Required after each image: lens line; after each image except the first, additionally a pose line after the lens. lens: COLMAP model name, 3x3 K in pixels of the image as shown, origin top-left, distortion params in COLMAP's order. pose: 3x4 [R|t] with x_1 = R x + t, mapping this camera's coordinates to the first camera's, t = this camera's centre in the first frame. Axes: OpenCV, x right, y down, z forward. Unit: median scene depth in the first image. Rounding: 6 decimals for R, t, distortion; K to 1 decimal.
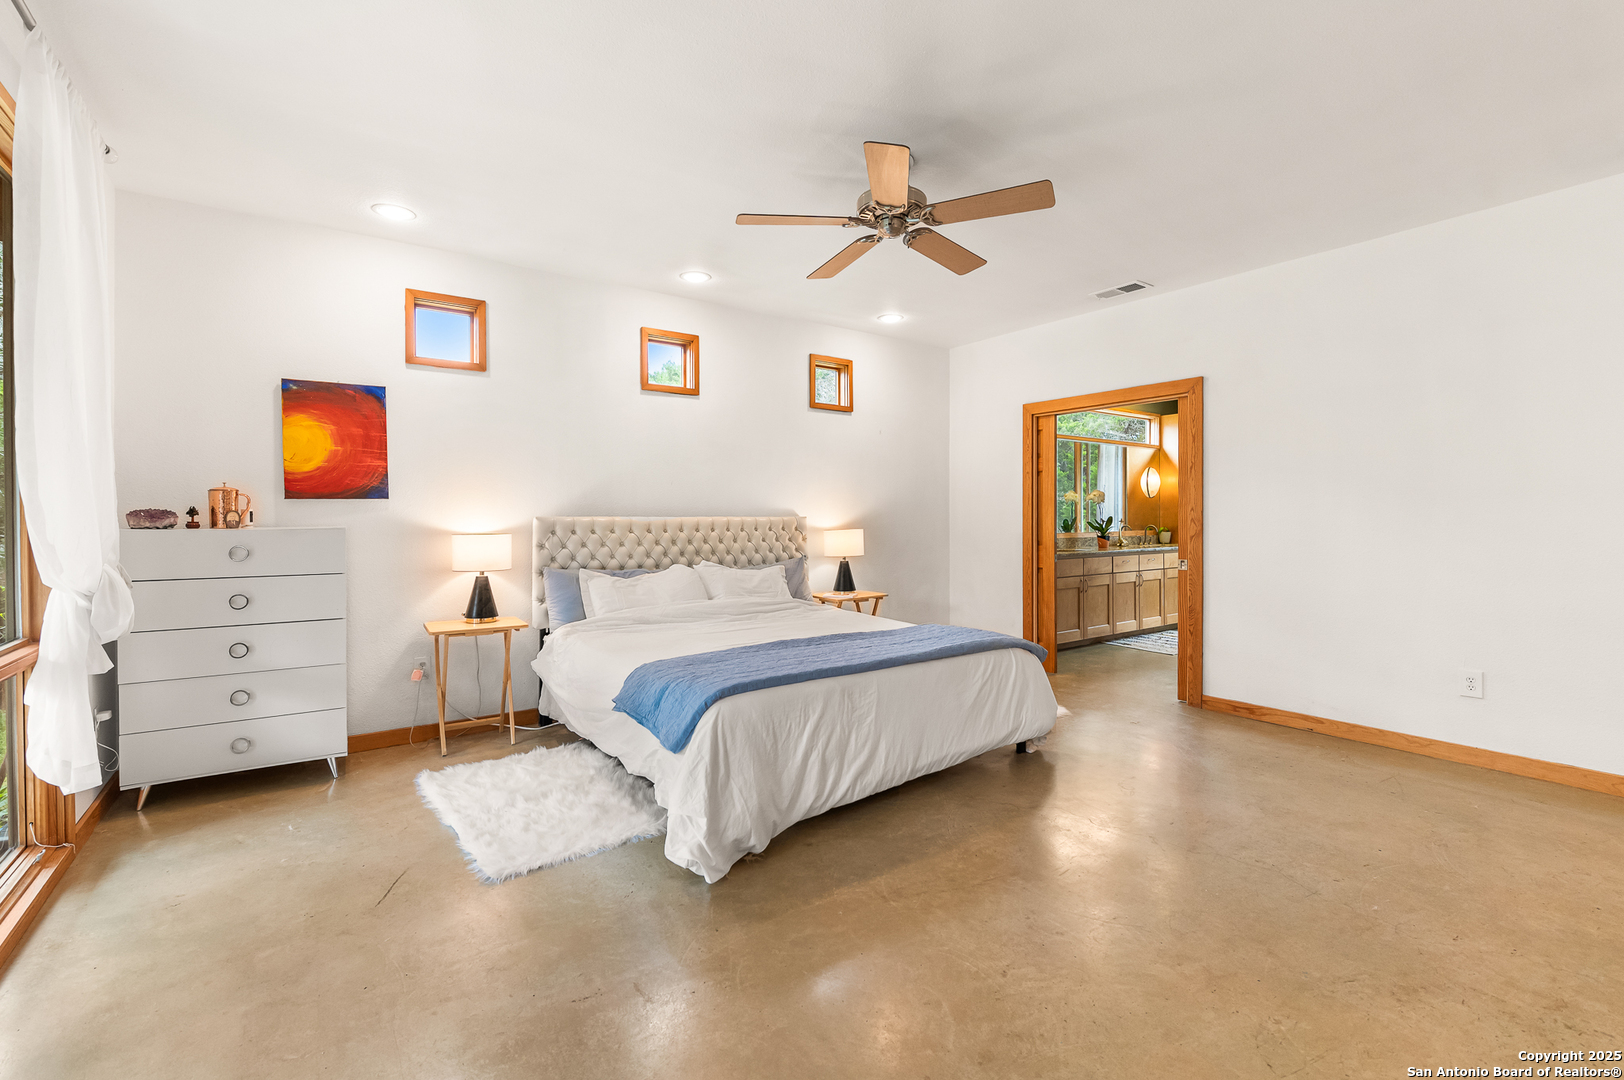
lens RADIAL K [[690.6, 0, 818.3], [0, 690.6, 533.1], [0, 0, 1]] dist [-0.003987, -0.000027]
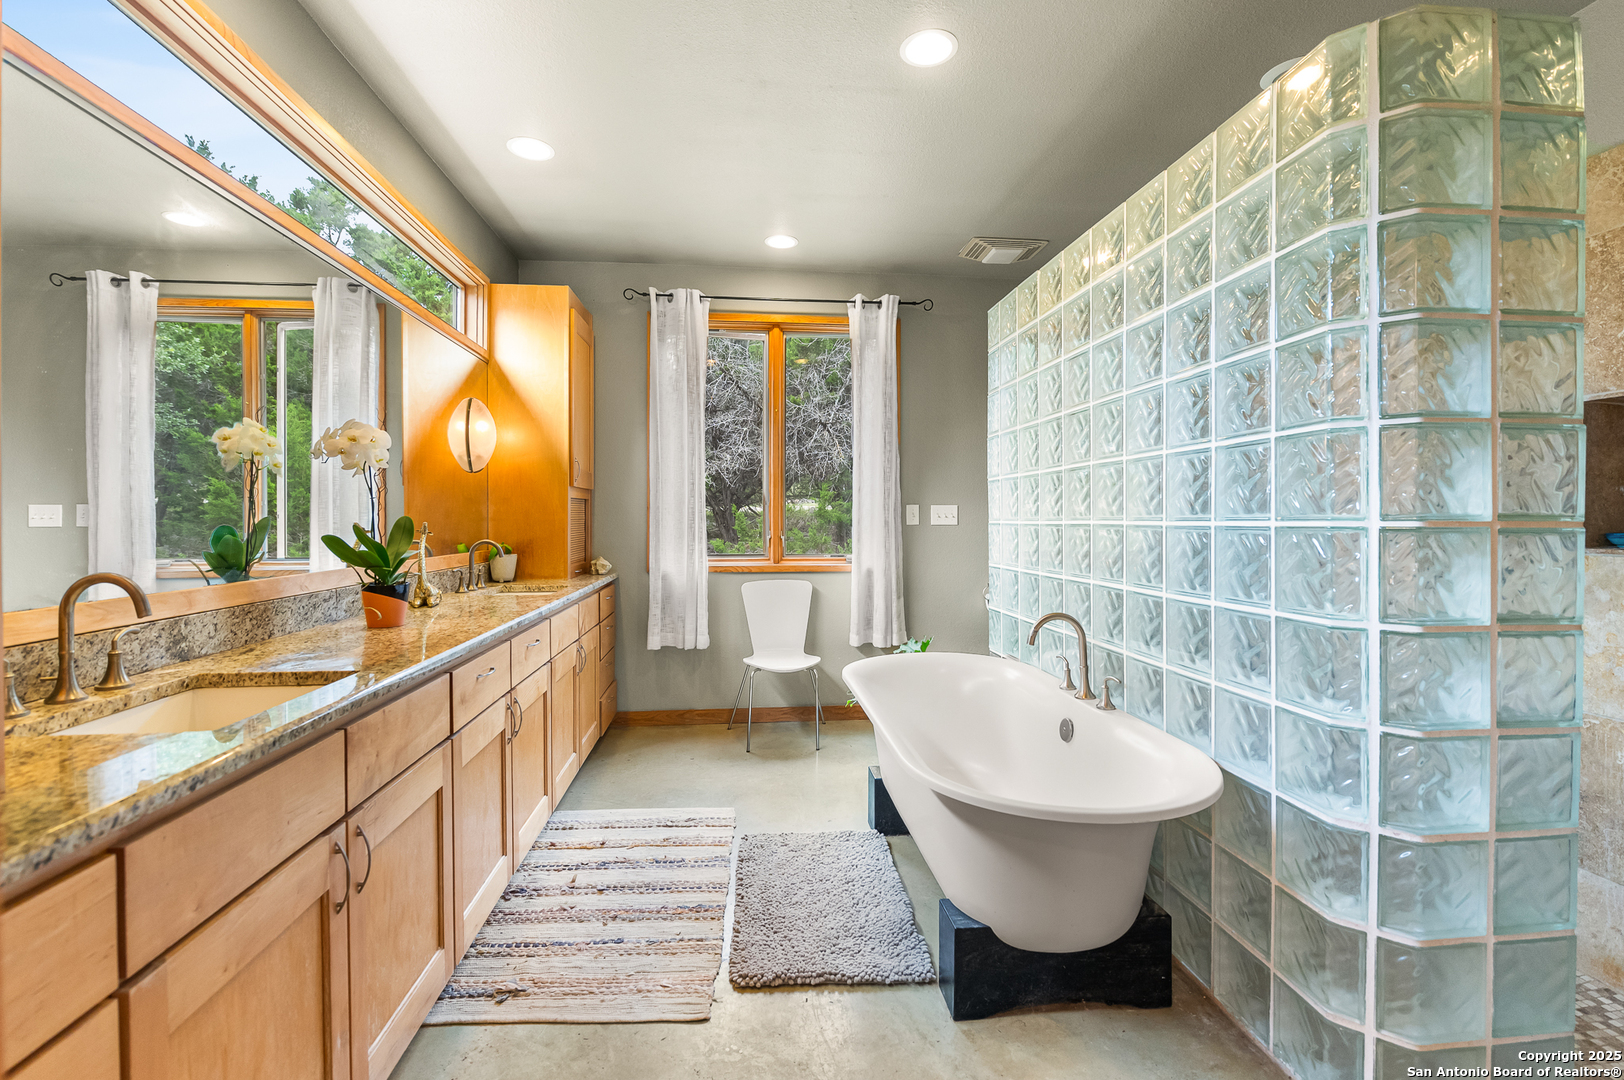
lens RADIAL K [[690.6, 0, 809.9], [0, 690.6, 530.0], [0, 0, 1]] dist [-0.003987, -0.000027]
pose [[0.486599, -0.002665, 0.873621, 0.219828], [0.005630, 0.999984, -0.000085, -0.015694], [-0.873607, 0.004960, 0.486607, 0.625815]]
